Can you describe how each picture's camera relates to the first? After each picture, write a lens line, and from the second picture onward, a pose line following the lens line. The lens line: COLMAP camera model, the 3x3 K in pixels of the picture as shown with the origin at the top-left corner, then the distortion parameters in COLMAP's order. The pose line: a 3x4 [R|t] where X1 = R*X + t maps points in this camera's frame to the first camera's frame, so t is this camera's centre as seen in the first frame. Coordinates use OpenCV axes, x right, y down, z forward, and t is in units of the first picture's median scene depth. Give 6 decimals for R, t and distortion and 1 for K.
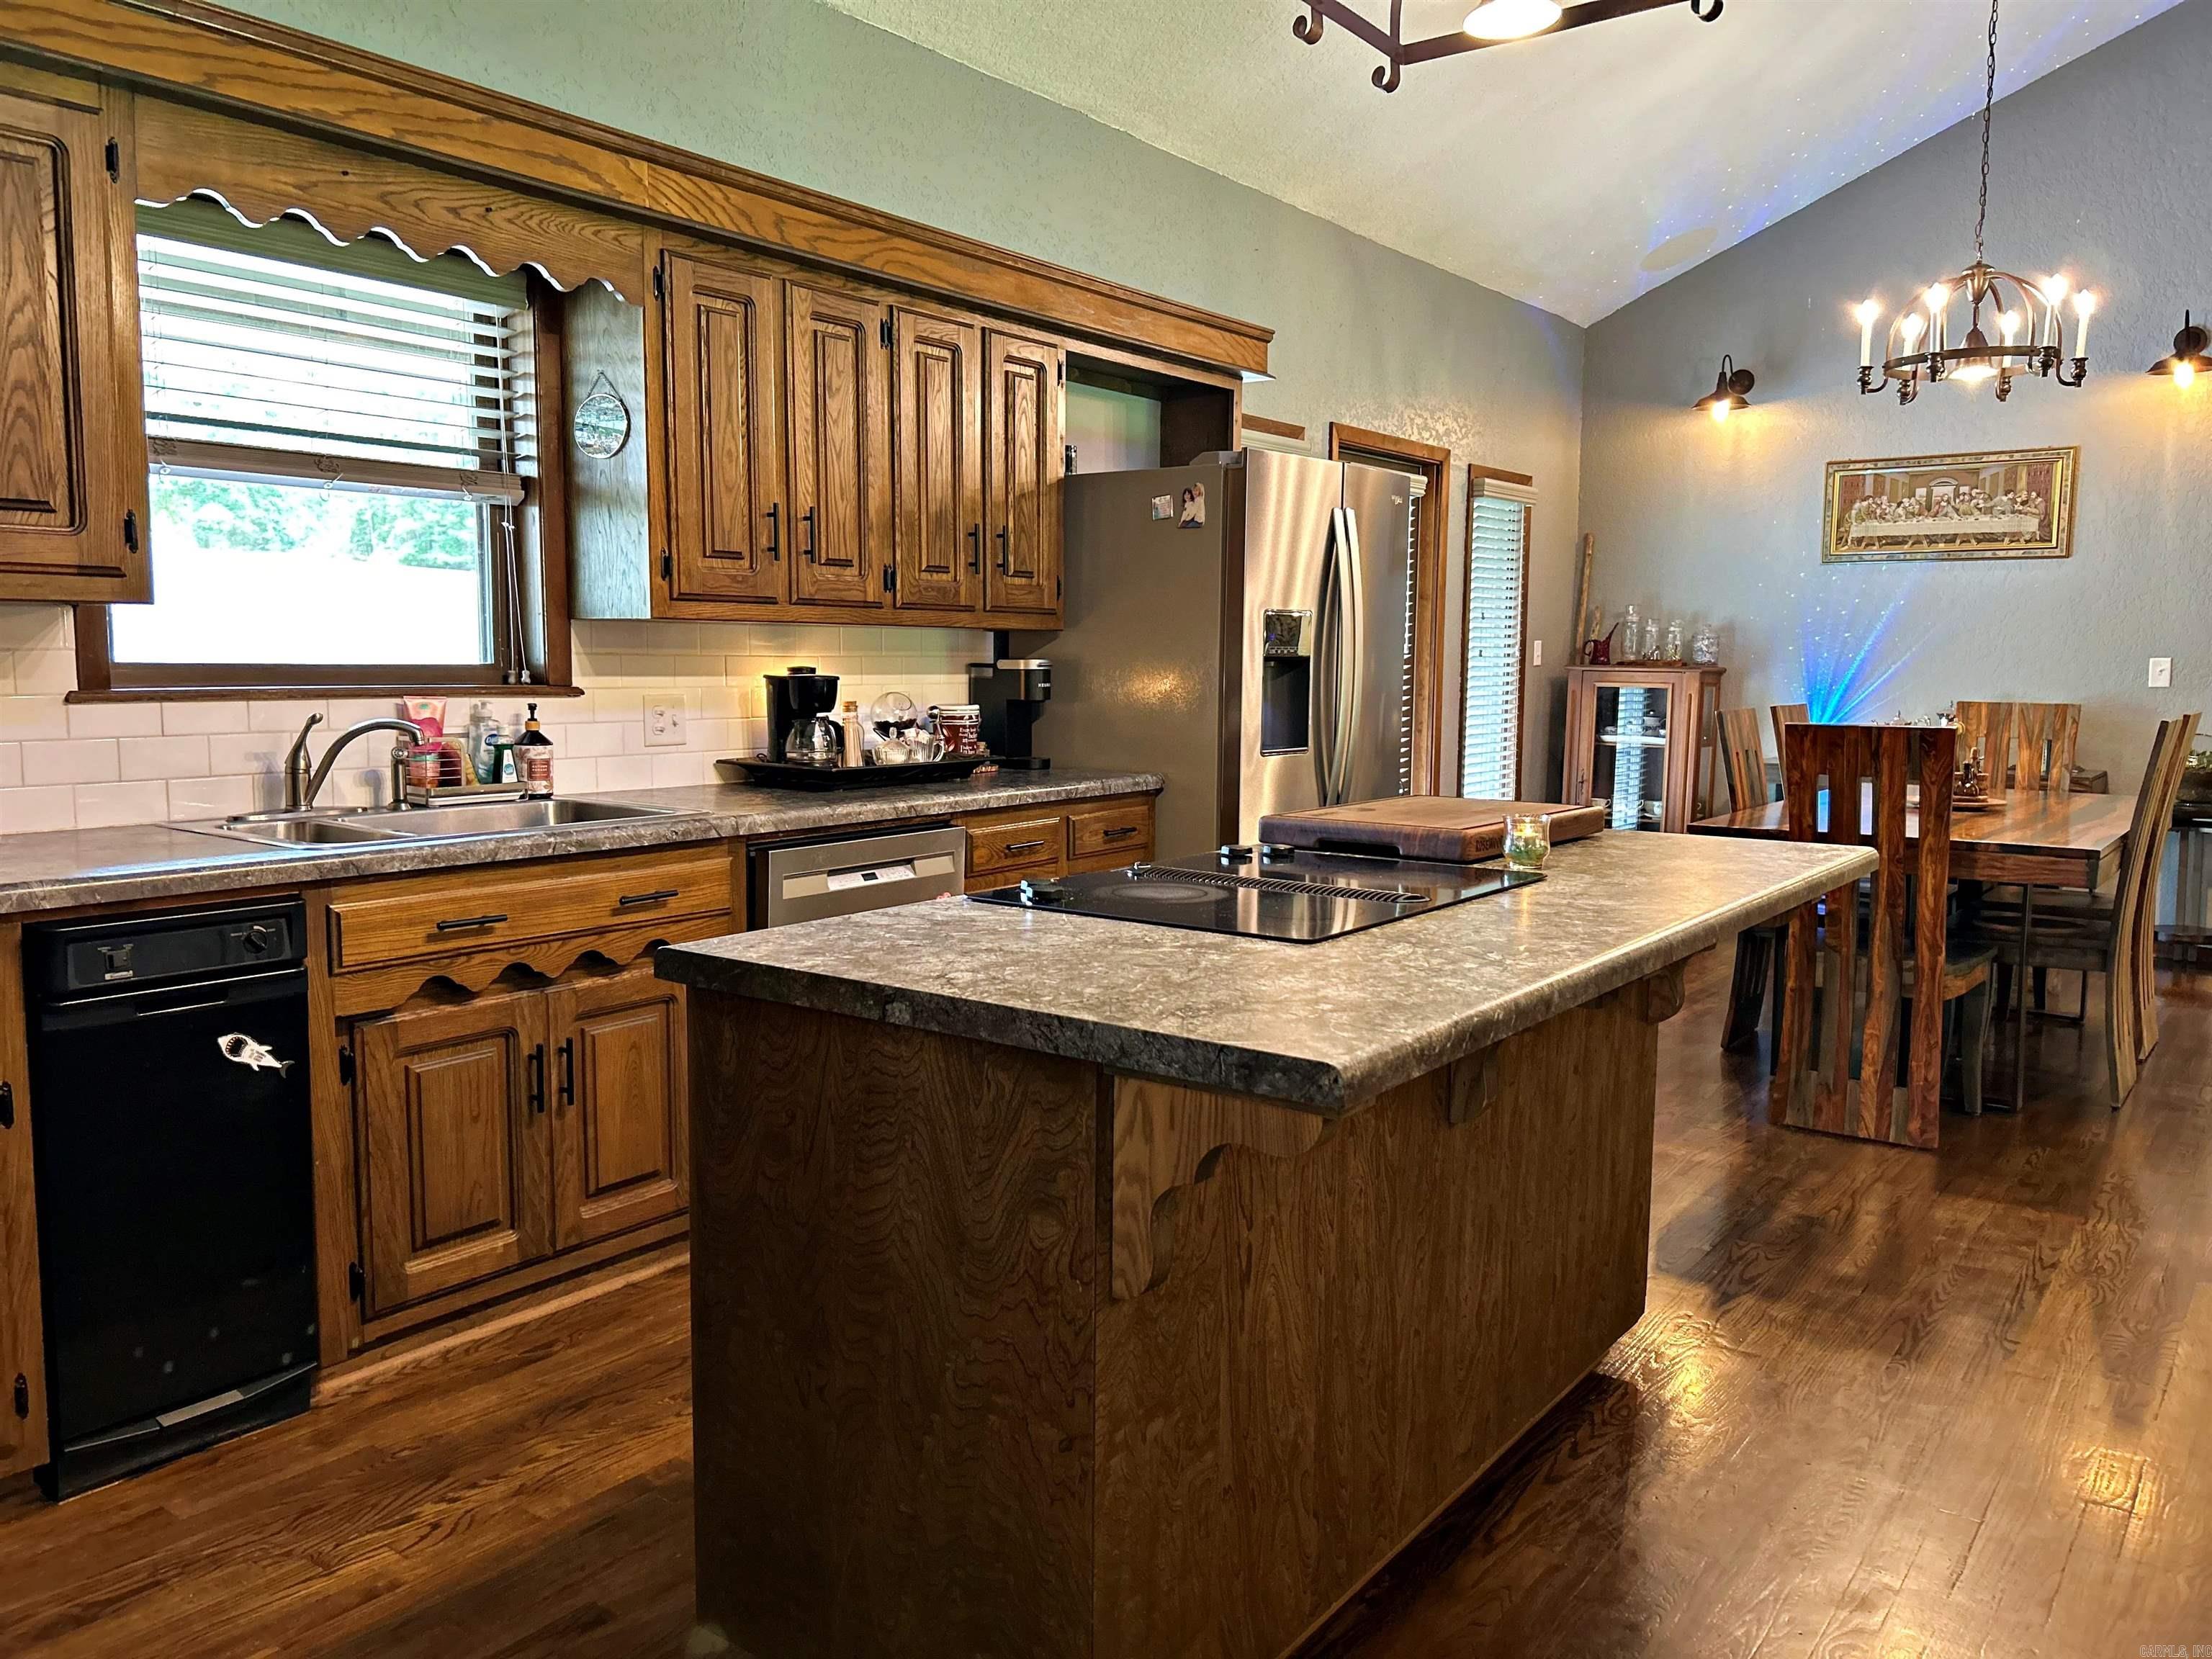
lens RADIAL K [[1650.1, 0, 1103.0], [0, 1650.1, 839.6], [0, 0, 1]] dist [0.053320, -0.066120]
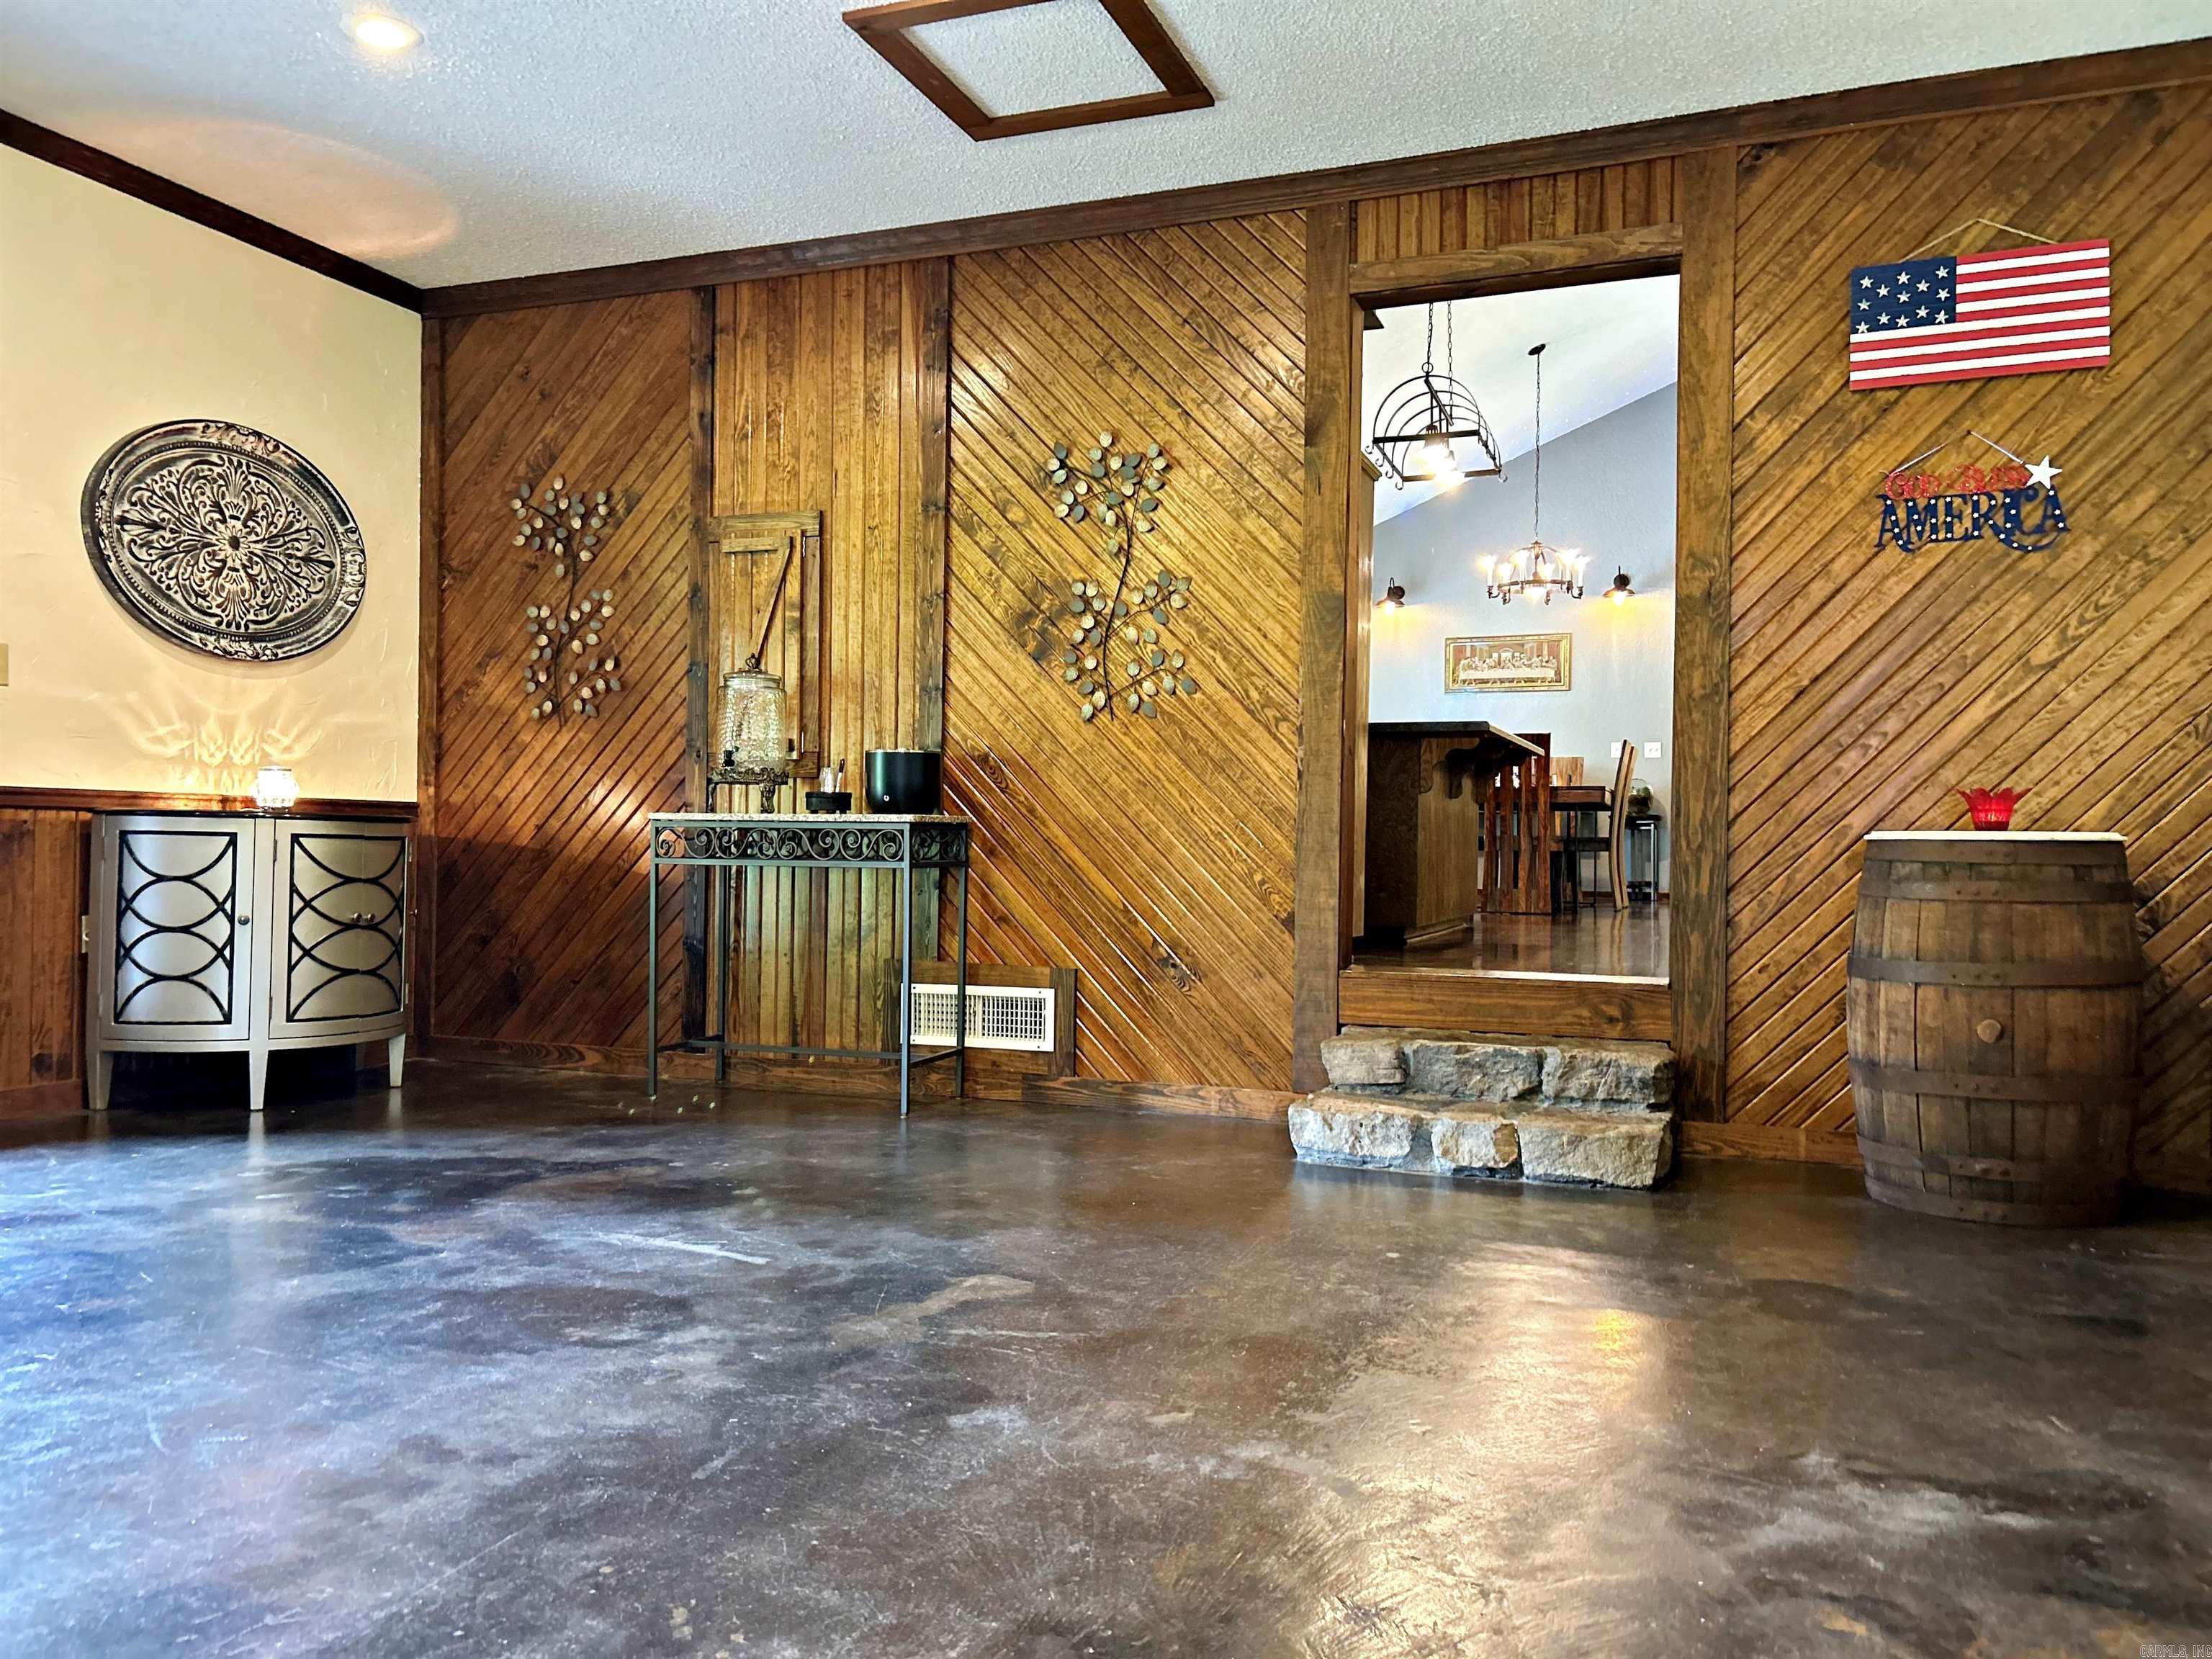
lens RADIAL K [[1650.1, 0, 1094.6], [0, 1650.1, 849.5], [0, 0, 1]] dist [0.053320, -0.066120]
pose [[0.963891, 0.005461, 0.266242, -0.448668], [0.022945, 0.994368, -0.103465, 0.195676], [-0.265308, 0.105837, 0.958337, -0.651993]]
